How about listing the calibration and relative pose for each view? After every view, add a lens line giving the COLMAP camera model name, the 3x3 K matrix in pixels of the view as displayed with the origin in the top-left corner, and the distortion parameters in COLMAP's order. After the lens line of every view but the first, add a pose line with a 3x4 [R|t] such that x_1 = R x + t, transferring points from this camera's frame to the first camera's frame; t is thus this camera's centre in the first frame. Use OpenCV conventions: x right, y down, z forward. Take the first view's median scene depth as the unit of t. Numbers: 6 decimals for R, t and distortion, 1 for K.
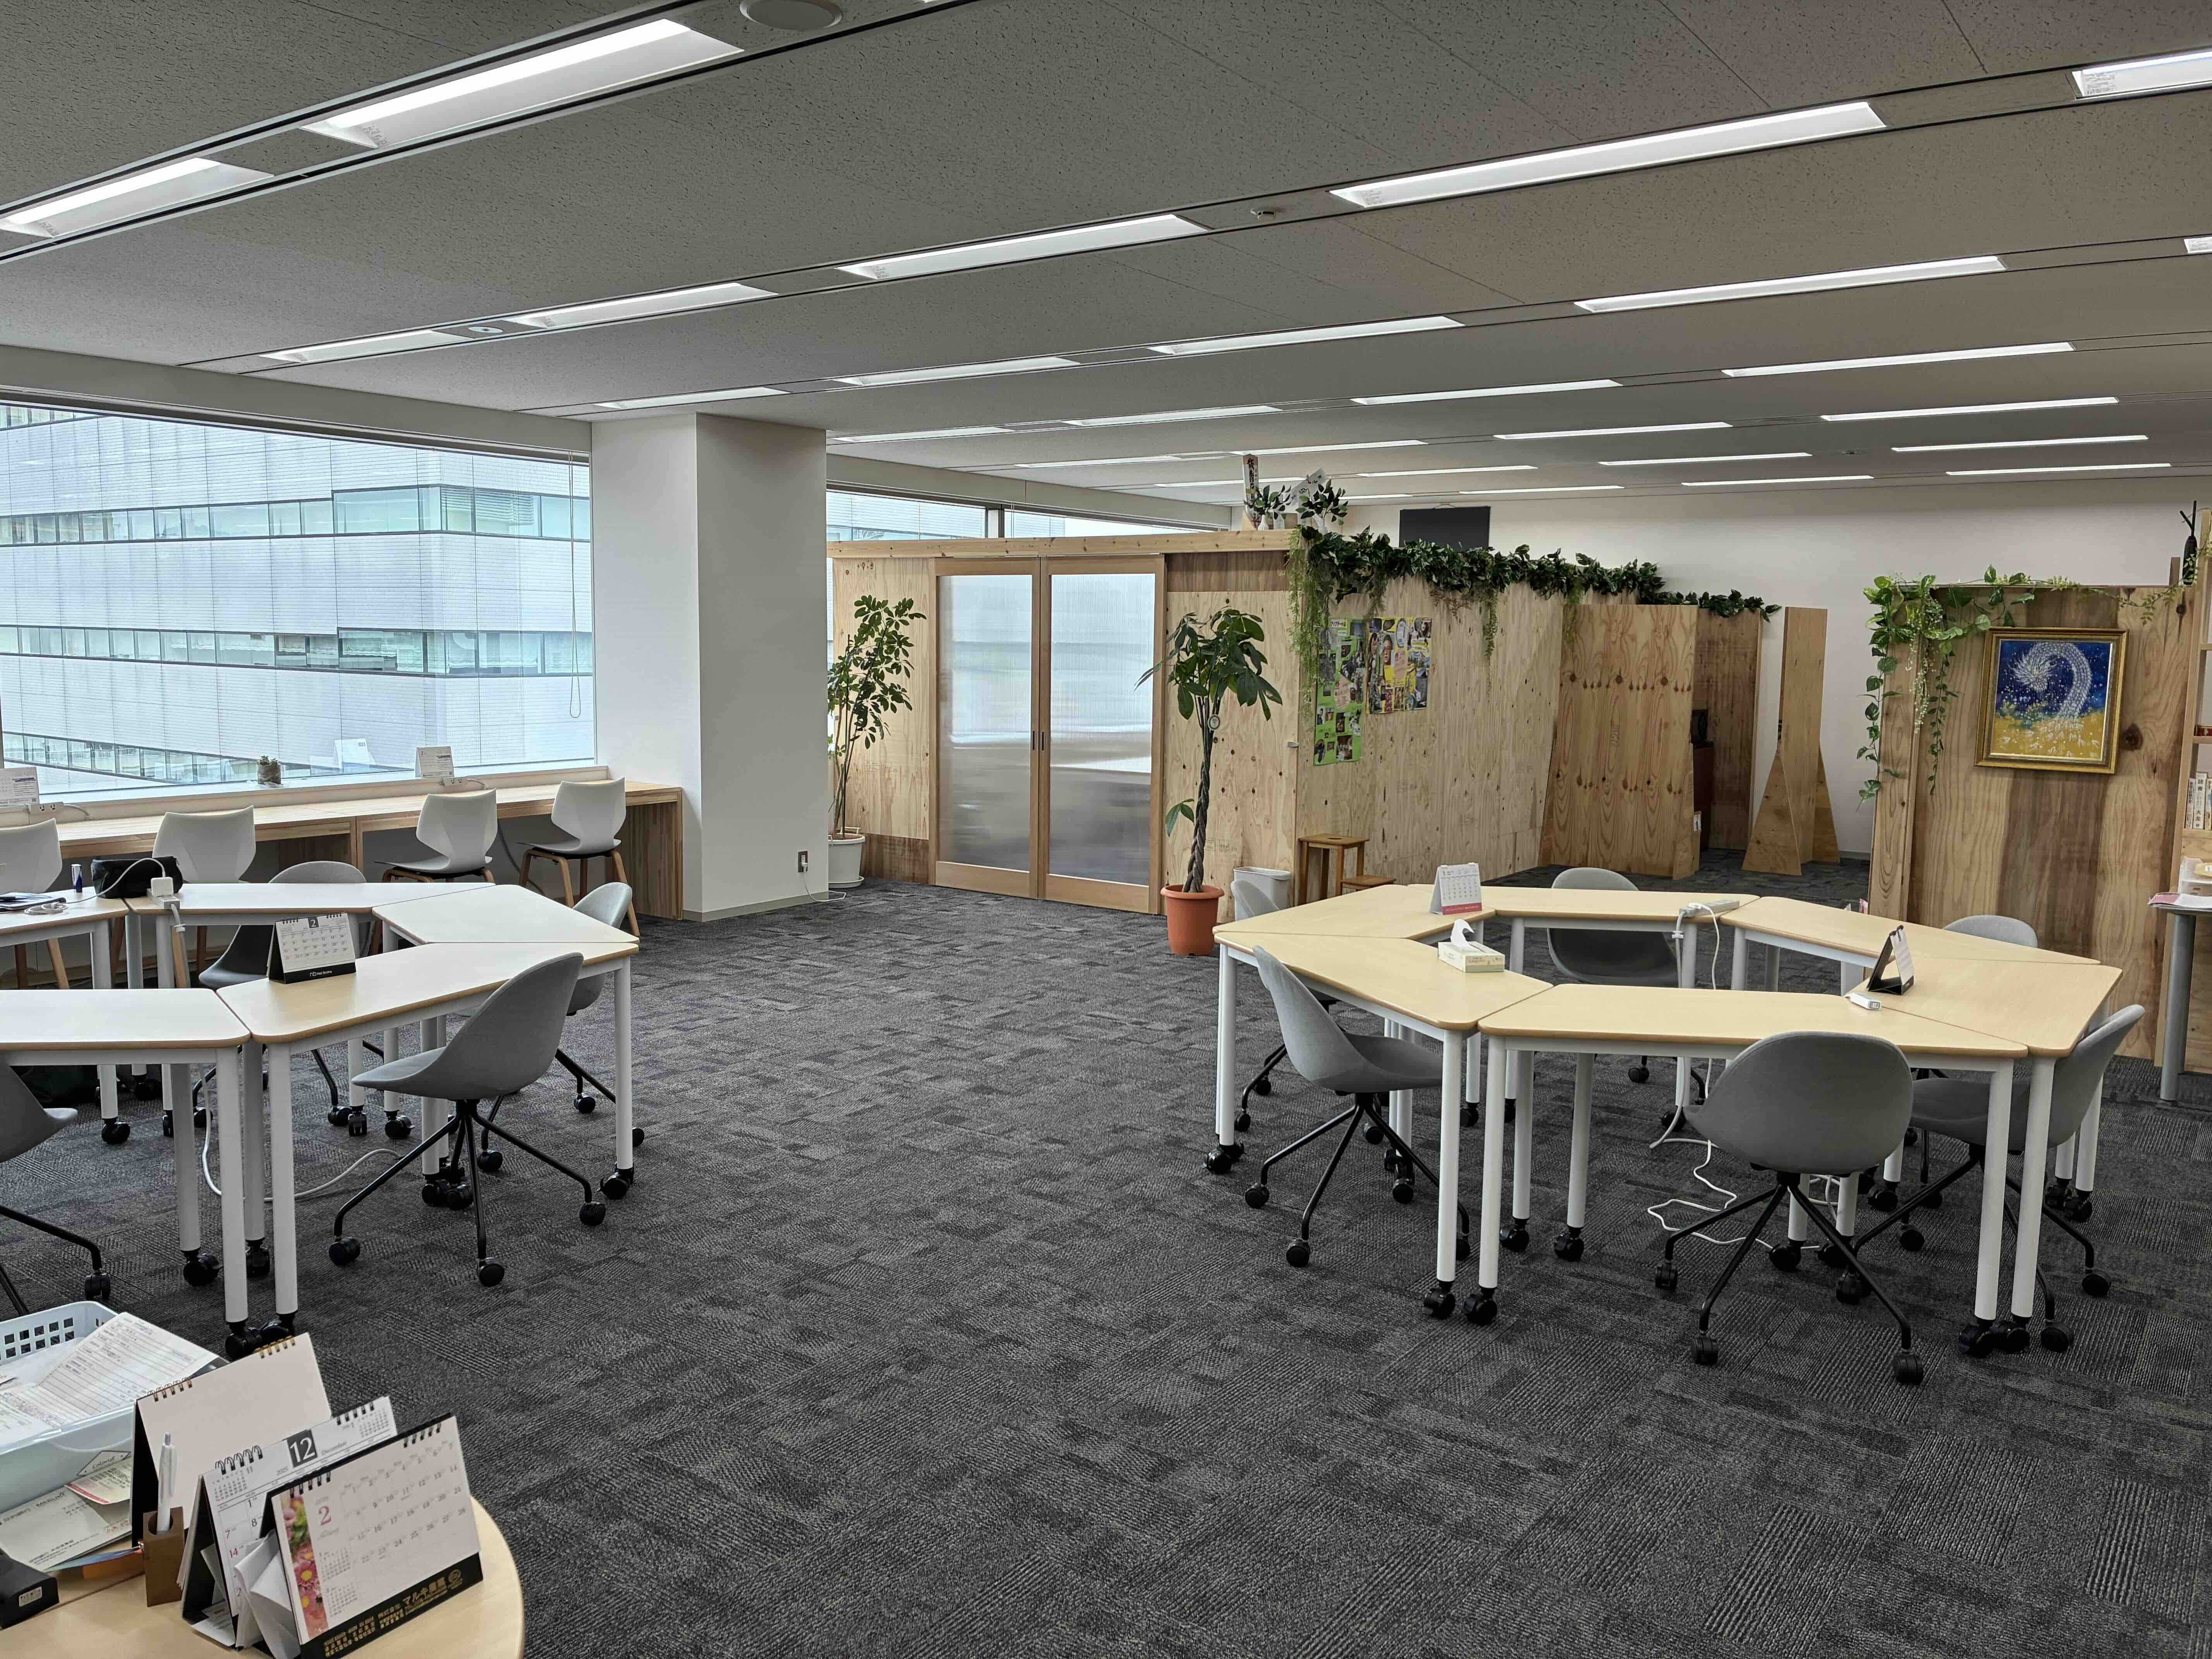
lens RADIAL K [[1655.0, 0, 1107.1], [0, 1655.0, 825.8], [0, 0, 1]] dist [0.005376, 0.000715]
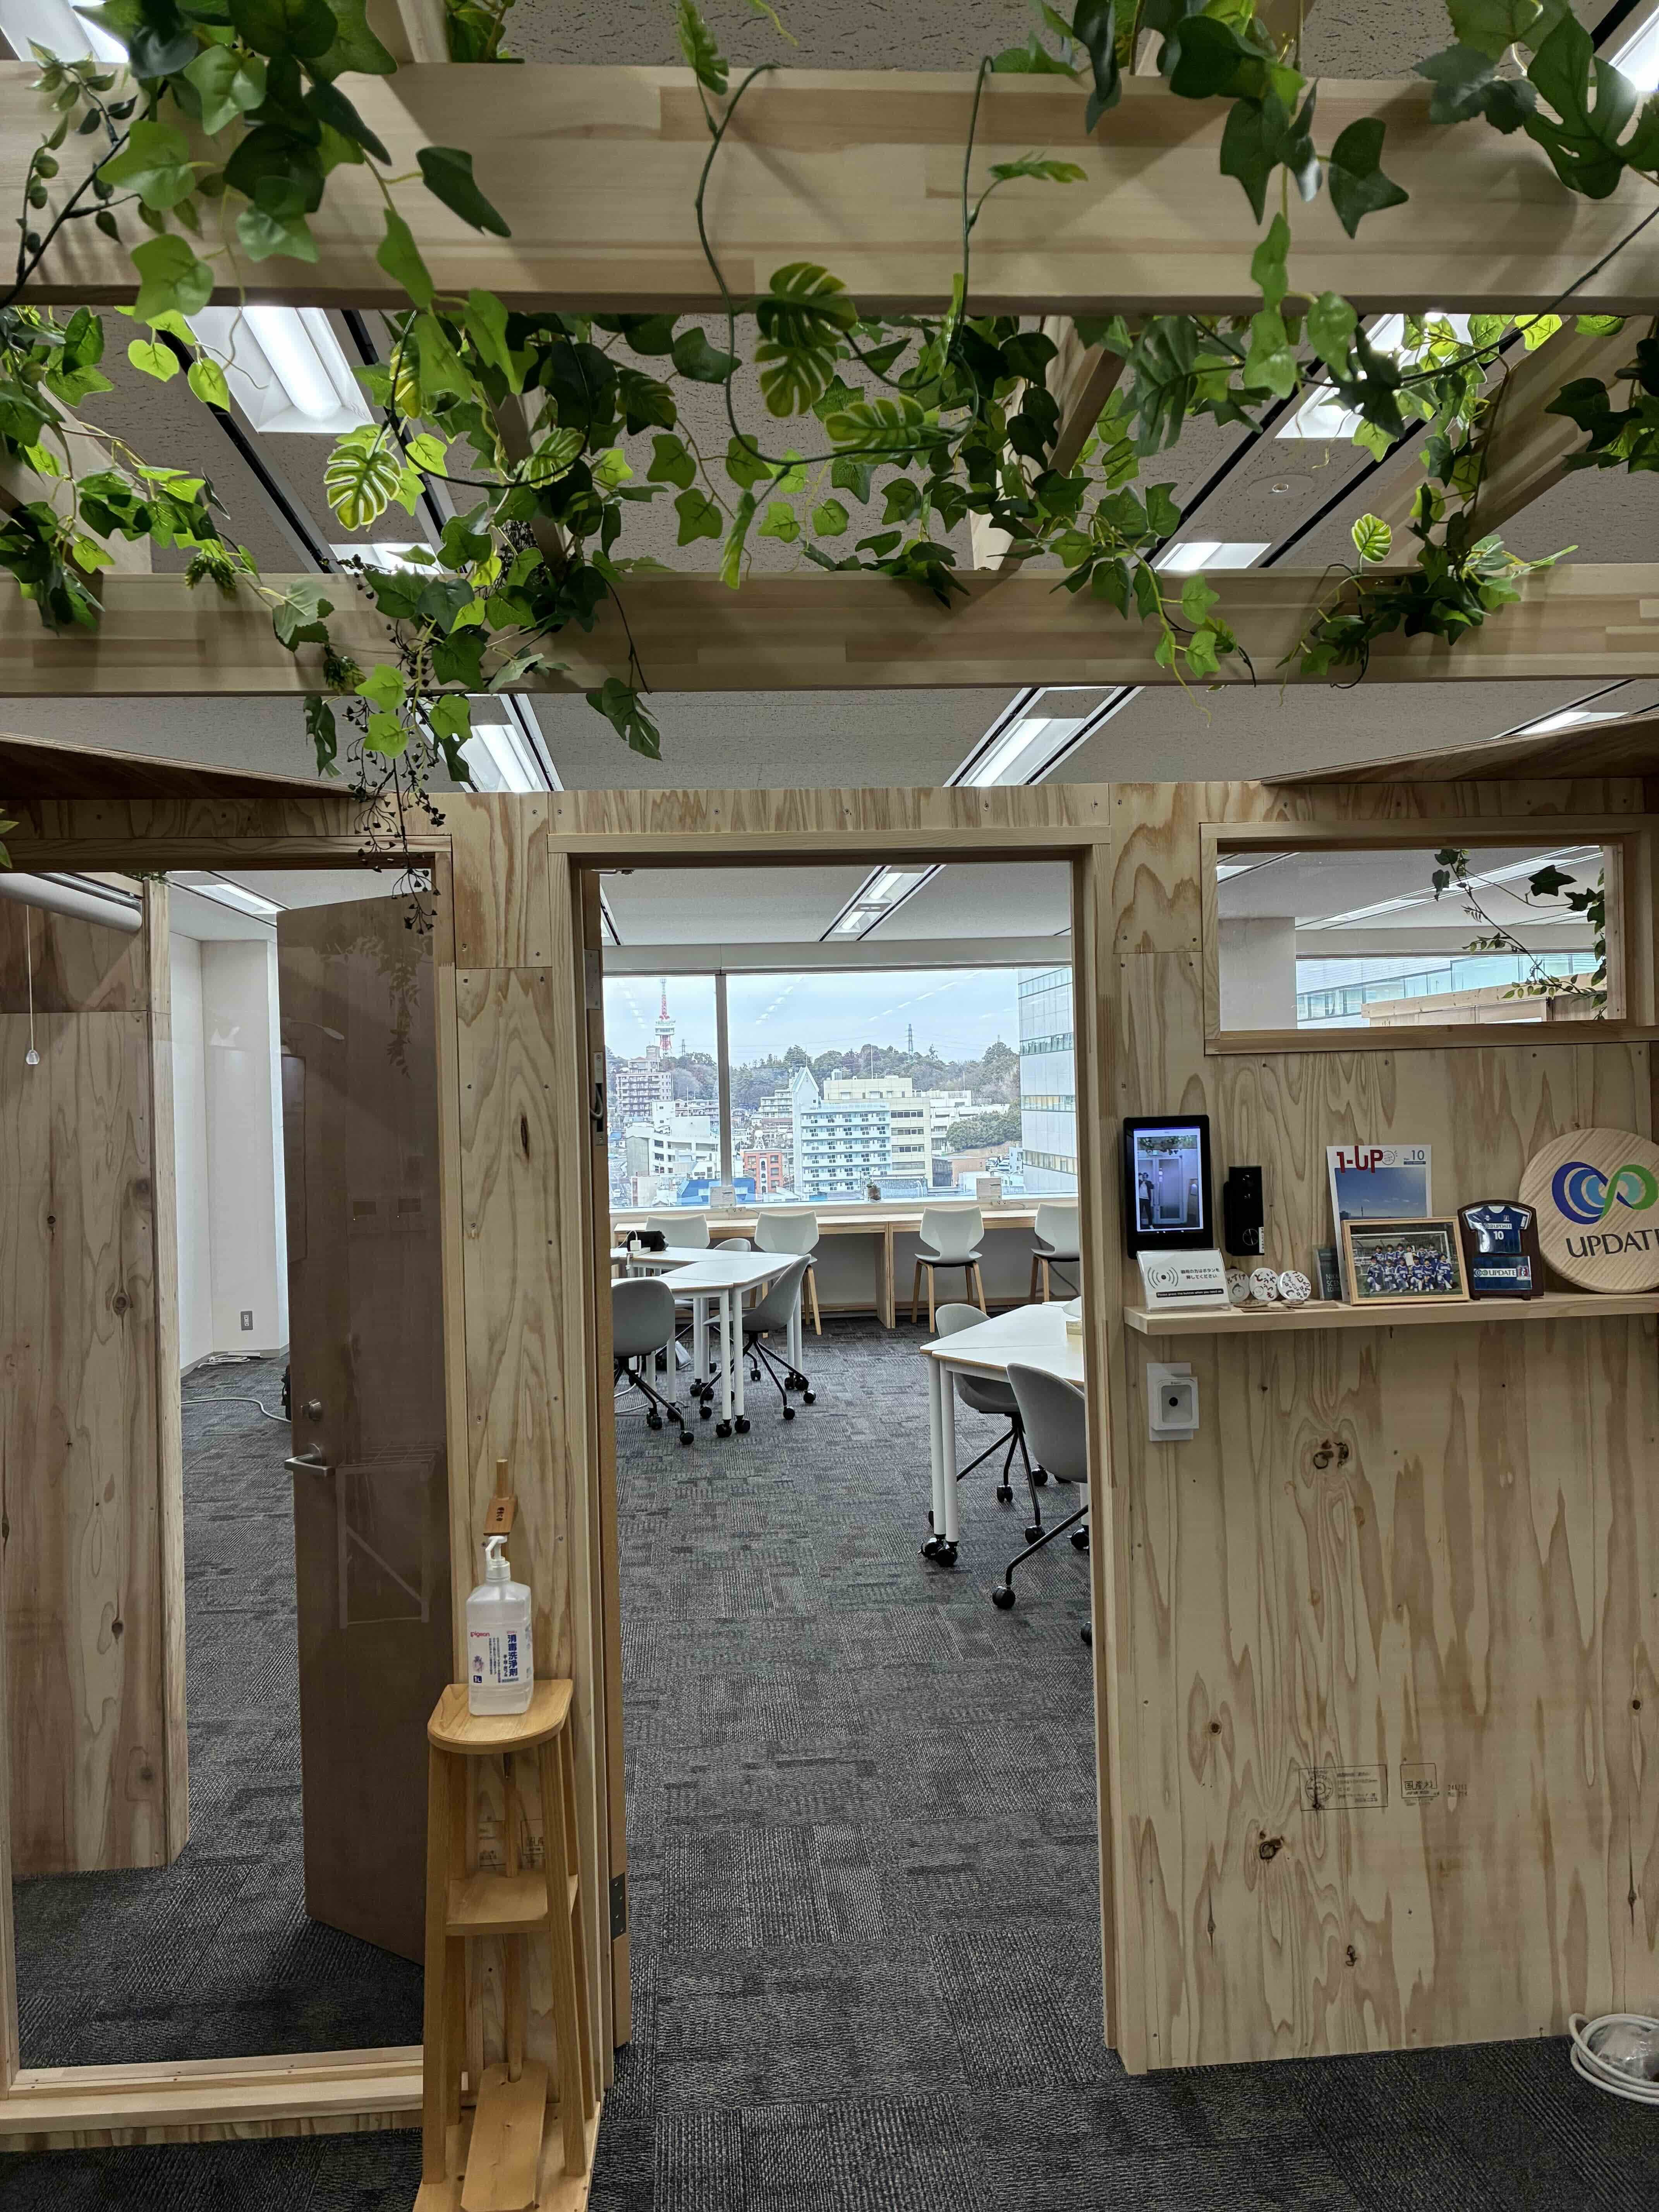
lens RADIAL K [[1655.0, 0, 819.8], [0, 1655.0, 1101.6], [0, 0, 1]] dist [0.005376, 0.000715]
pose [[0.645692, -0.034743, -0.762807, 1.436985], [-0.044865, 0.995513, -0.083318, 0.030951], [0.762278, 0.088021, 0.641236, -0.035508]]
